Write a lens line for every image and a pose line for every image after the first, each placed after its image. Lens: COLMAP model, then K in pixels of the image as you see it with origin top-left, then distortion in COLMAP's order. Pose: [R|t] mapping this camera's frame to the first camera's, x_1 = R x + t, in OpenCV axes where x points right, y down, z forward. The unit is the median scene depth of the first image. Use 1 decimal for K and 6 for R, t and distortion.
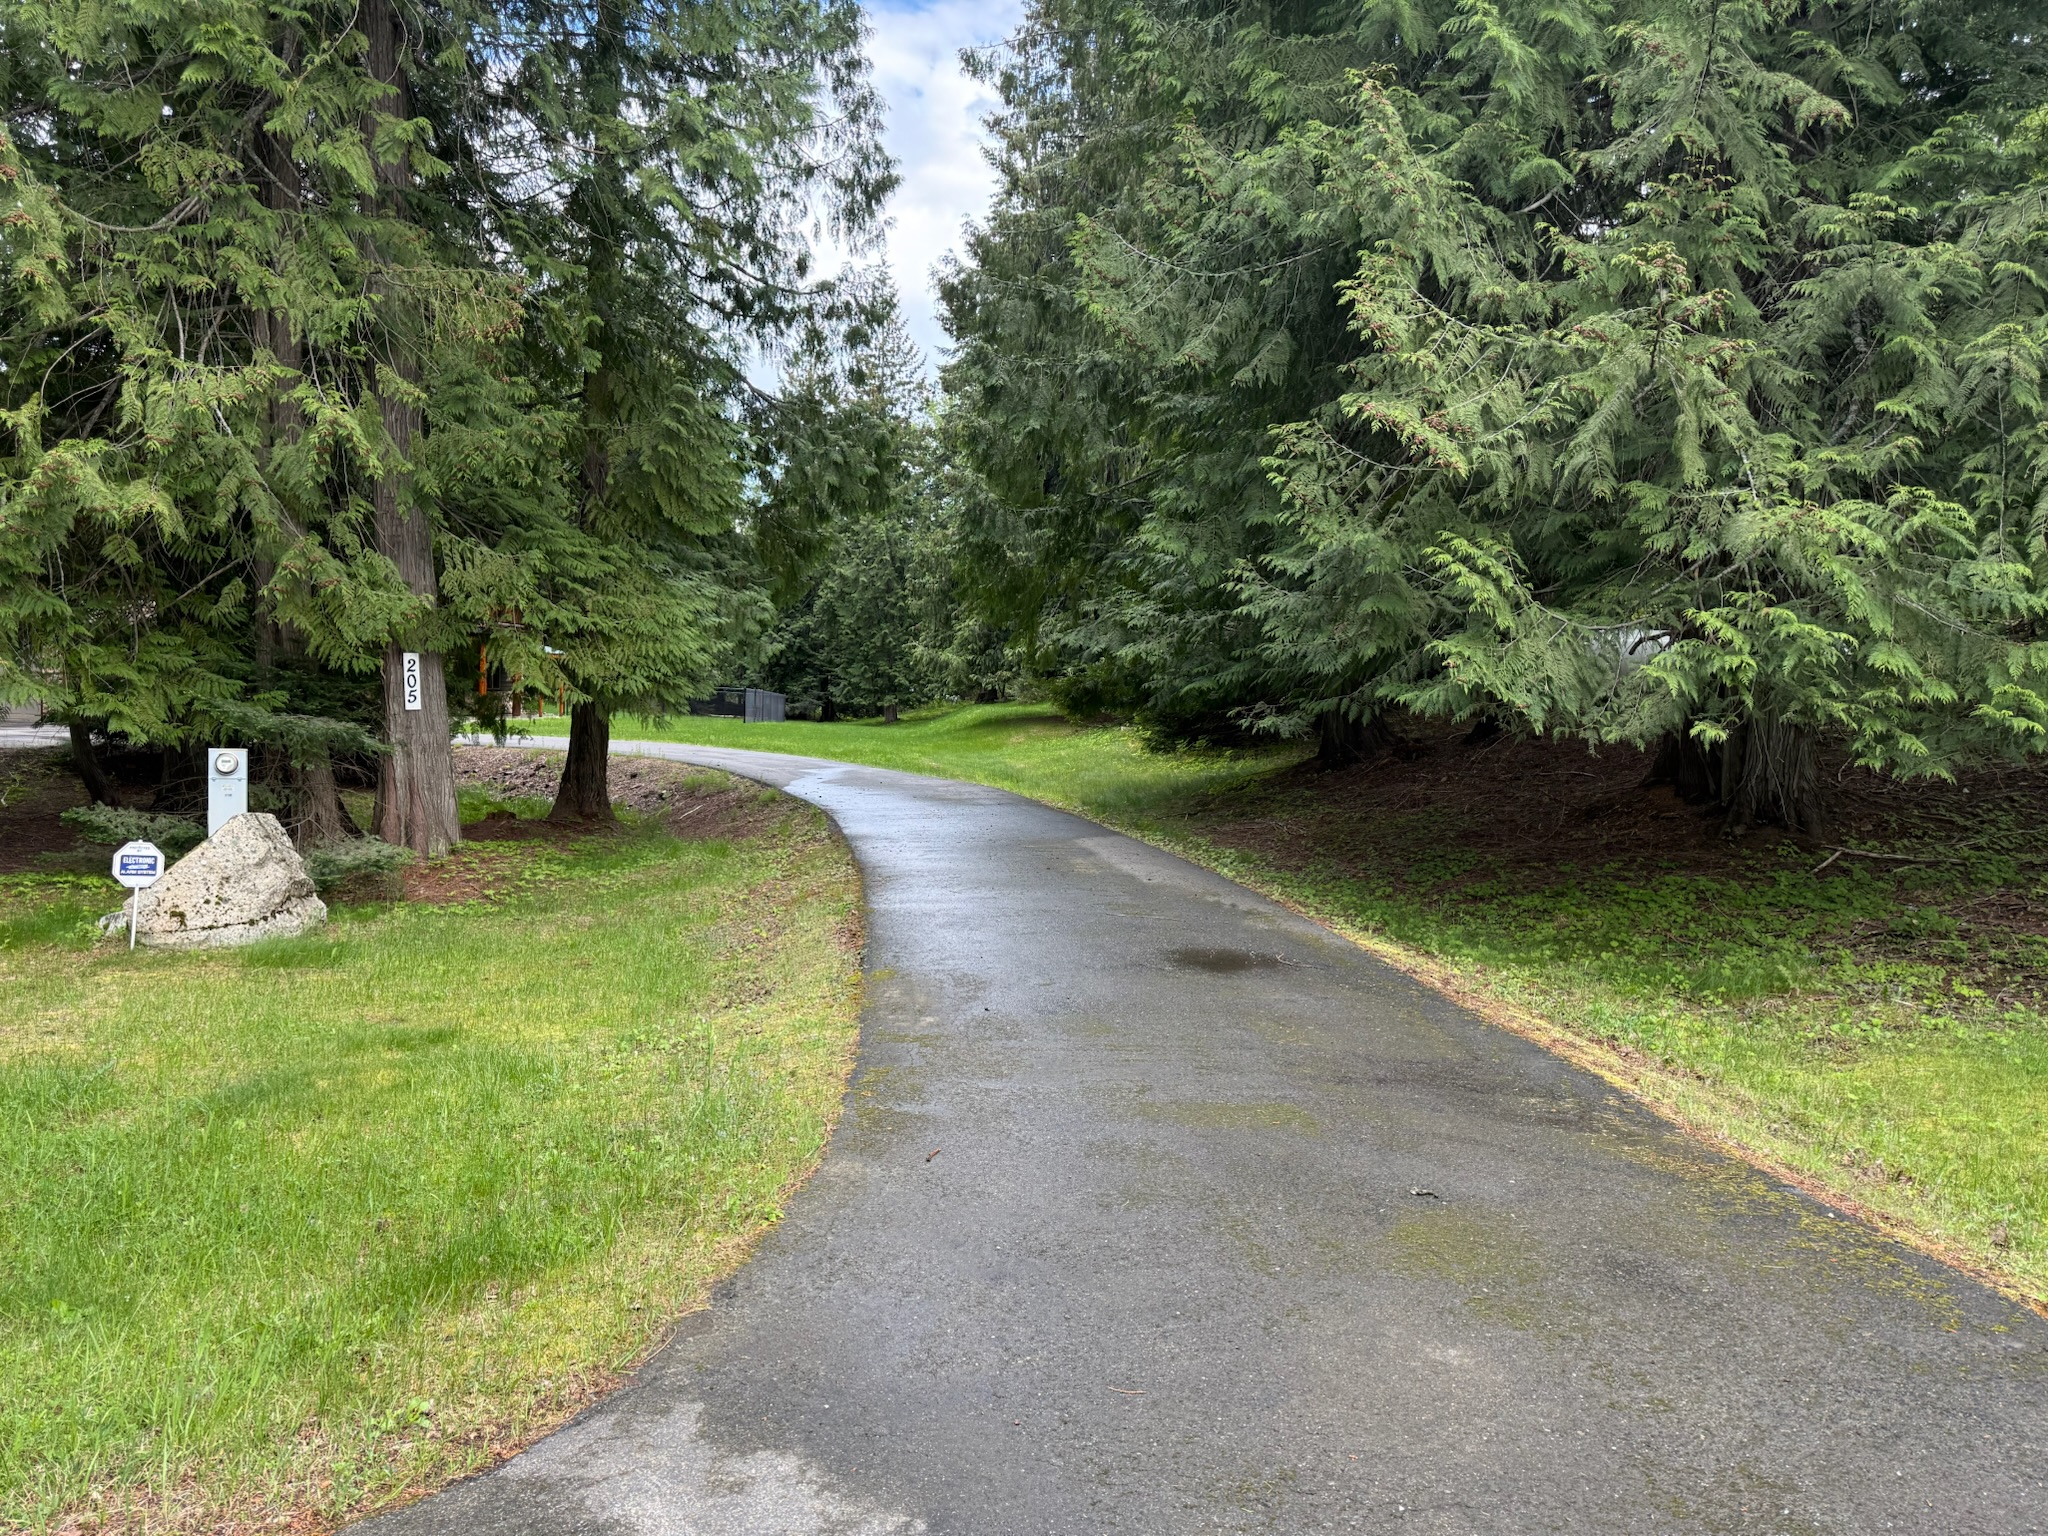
lens RADIAL K [[1444.4, 0, 1026.0], [0, 1444.4, 772.2], [0, 0, 1]] dist [0.028512, -0.031913]
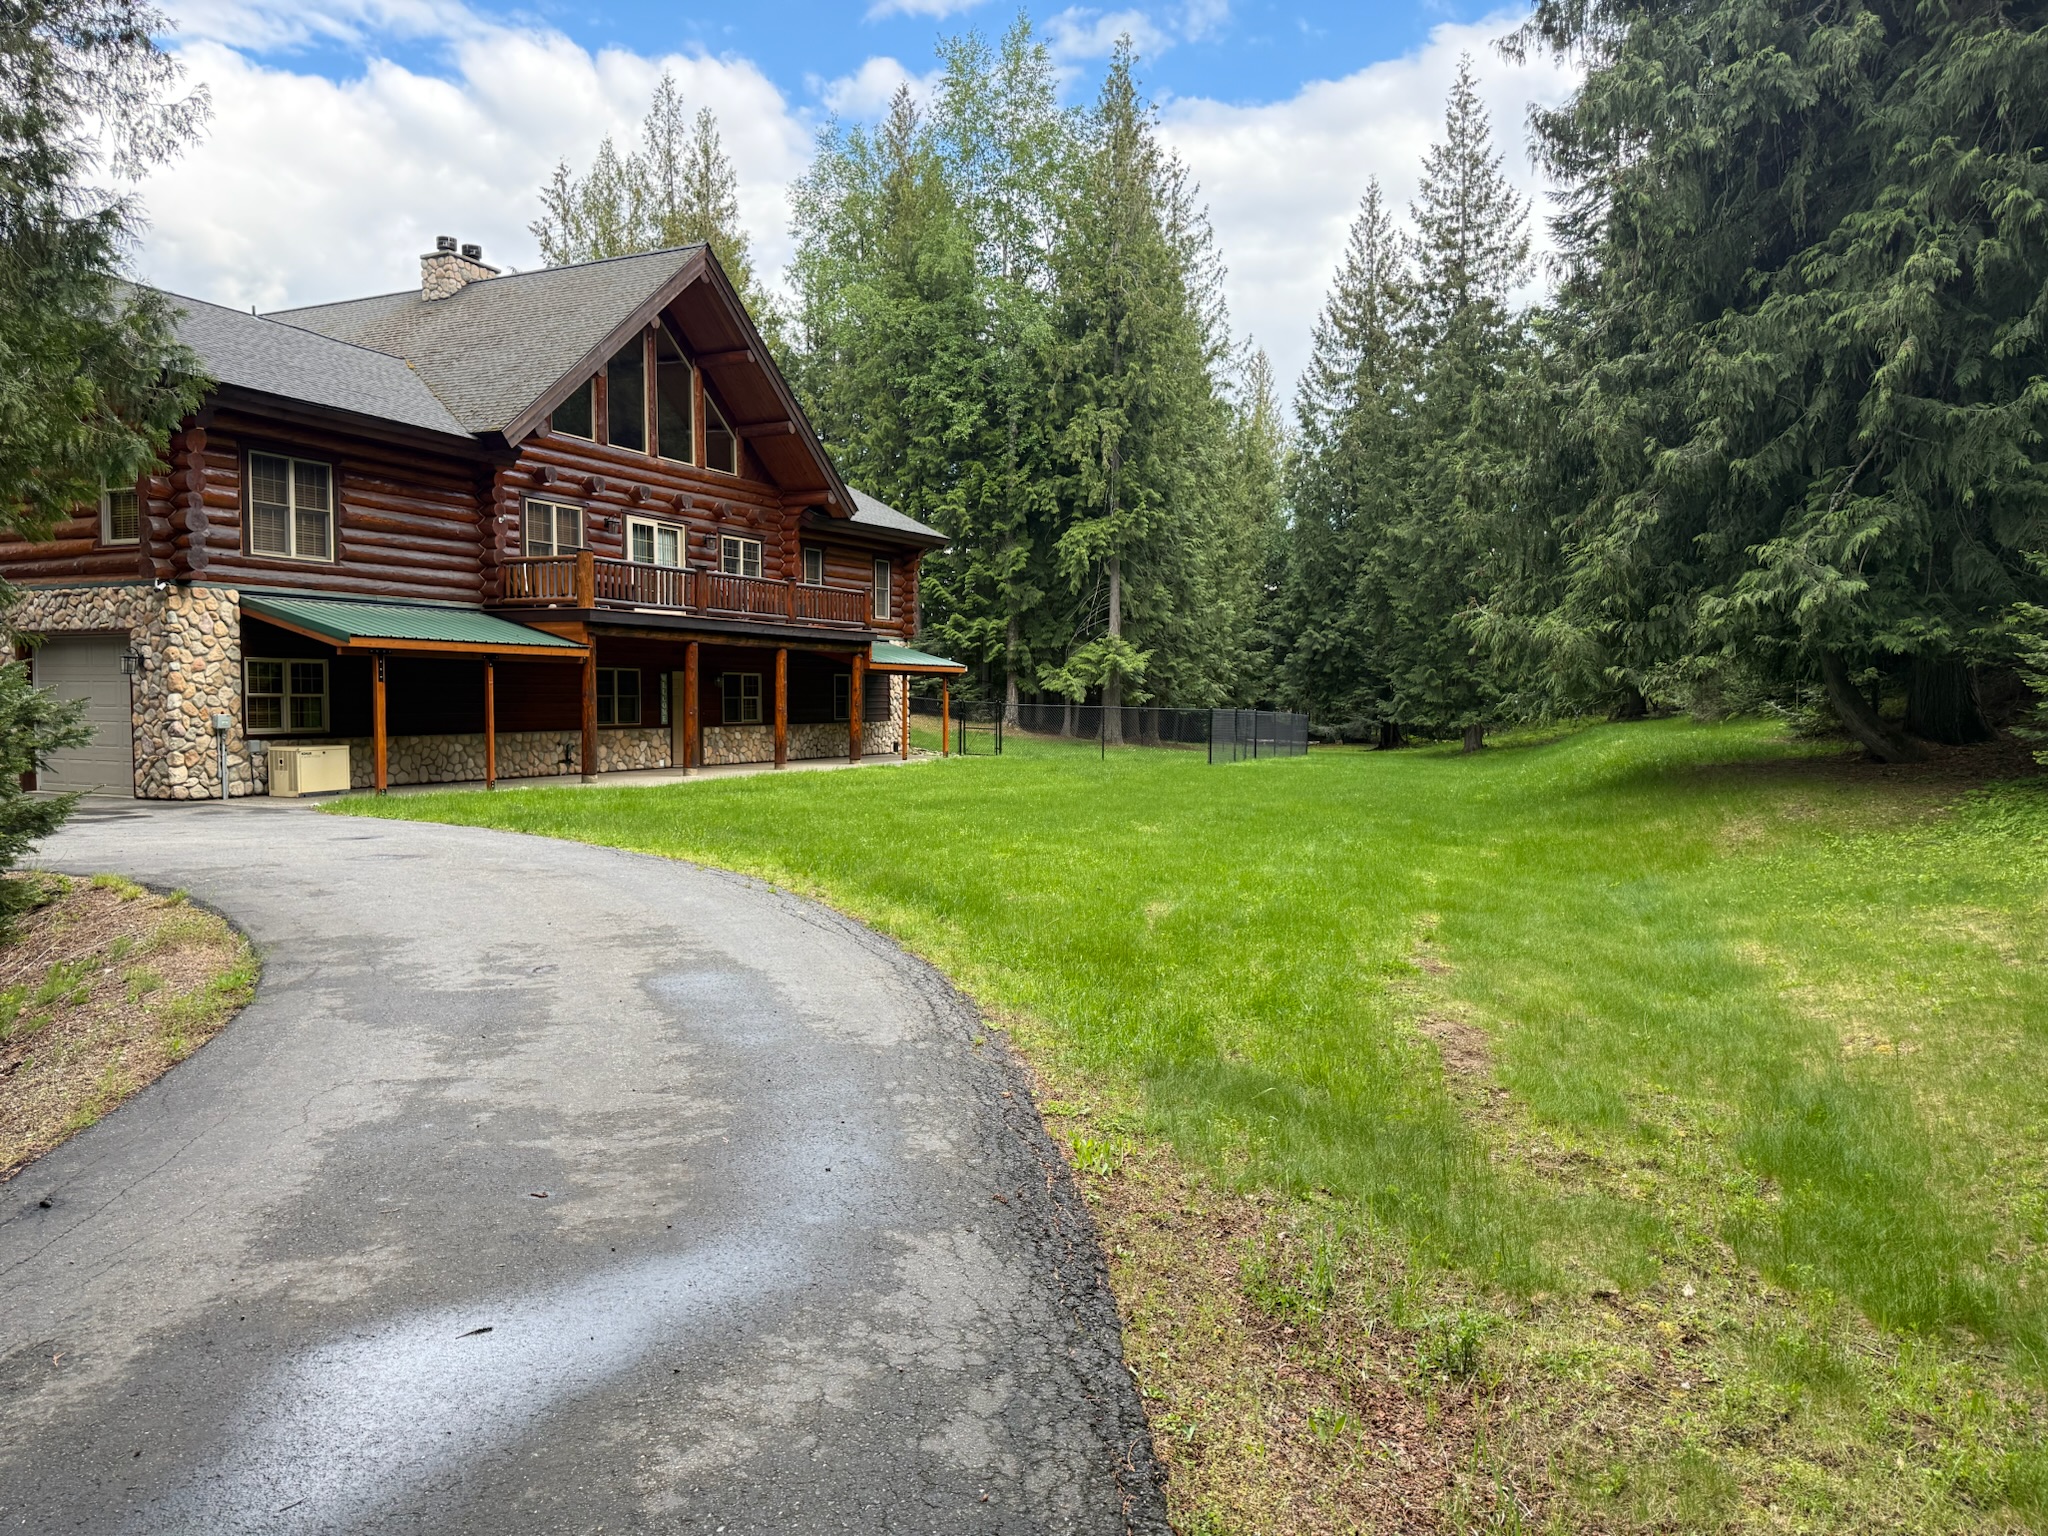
lens RADIAL K [[1444.4, 0, 1012.8], [0, 1444.4, 786.5], [0, 0, 1]] dist [0.028512, -0.031913]
pose [[0.913164, 0.003663, -0.407575, -0.013453], [-0.003851, 0.999993, 0.000359, -0.017896], [0.407573, 0.001242, 0.913172, 0.300450]]
